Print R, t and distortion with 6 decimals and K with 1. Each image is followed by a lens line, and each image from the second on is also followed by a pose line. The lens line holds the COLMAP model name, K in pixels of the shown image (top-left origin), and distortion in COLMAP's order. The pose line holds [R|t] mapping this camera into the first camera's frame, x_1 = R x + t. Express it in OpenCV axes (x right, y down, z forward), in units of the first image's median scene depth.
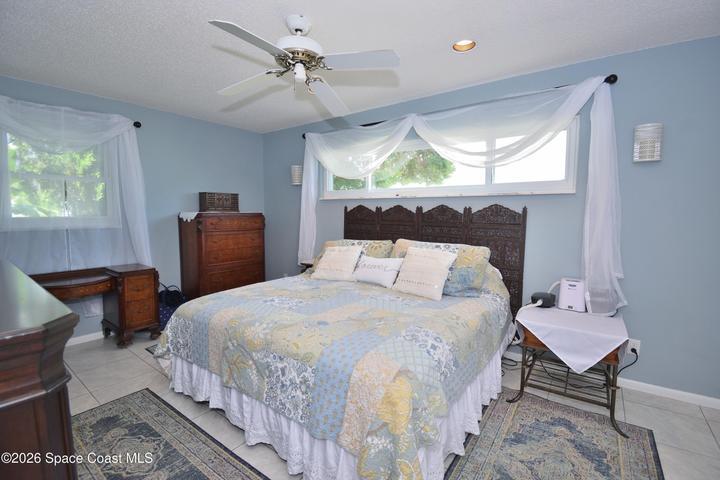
lens RADIAL K [[319.2, 0, 359.2], [0, 319.2, 234.8], [0, 0, 1]] dist [0.017376, -0.022540]
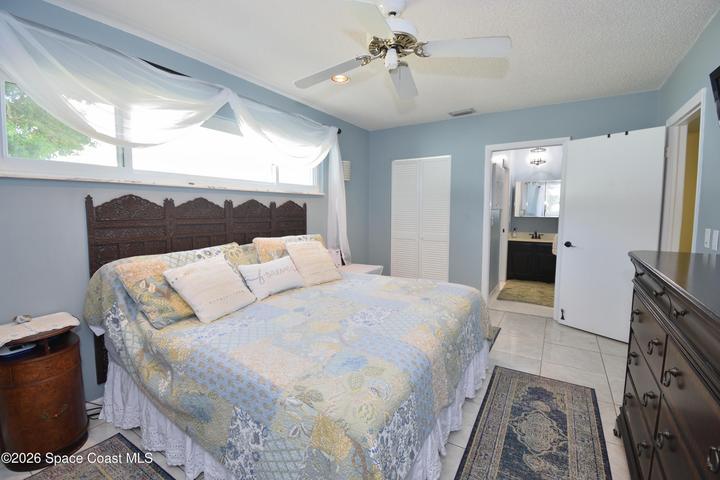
lens RADIAL K [[319.2, 0, 359.2], [0, 319.2, 234.8], [0, 0, 1]] dist [0.017376, -0.022540]
pose [[-0.091749, -0.095321, 0.991209, -0.719922], [0.060305, 0.993049, 0.101079, -0.064762], [-0.993954, 0.069049, -0.085363, 0.756894]]
